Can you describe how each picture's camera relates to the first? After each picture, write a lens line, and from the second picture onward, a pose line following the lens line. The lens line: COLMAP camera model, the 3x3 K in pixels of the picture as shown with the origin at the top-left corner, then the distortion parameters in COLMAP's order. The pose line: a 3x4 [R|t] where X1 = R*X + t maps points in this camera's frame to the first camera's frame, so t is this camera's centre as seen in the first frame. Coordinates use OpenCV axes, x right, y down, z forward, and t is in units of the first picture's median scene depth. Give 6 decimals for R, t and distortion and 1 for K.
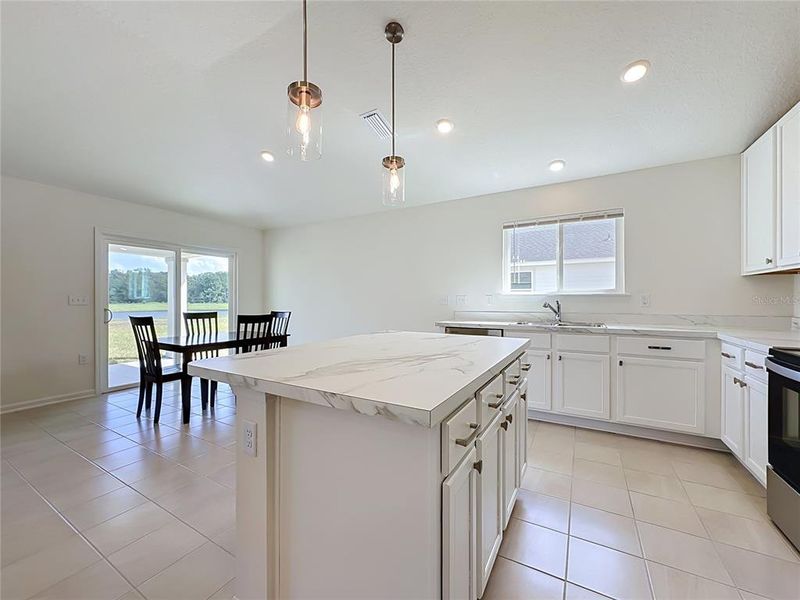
lens RADIAL K [[325.3, 0, 396.4], [0, 325.3, 299.7], [0, 0, 1]] dist [-0.002119, 0.001035]
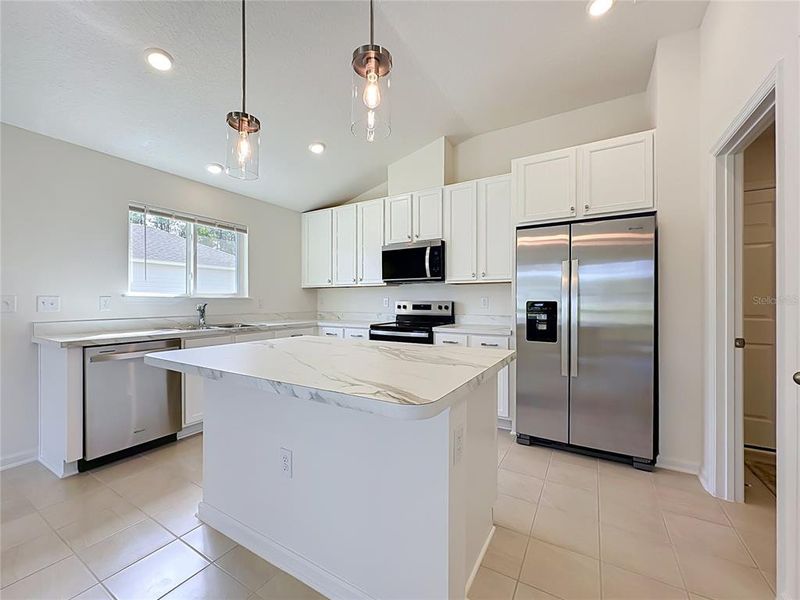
lens RADIAL K [[325.3, 0, 398.6], [0, 325.3, 301.6], [0, 0, 1]] dist [-0.002119, 0.001035]
pose [[0.015916, -0.001390, 0.999872, -0.476346], [0.000088, 0.999999, 0.001388, -0.003804], [-0.999873, 0.000066, 0.015916, 0.403091]]
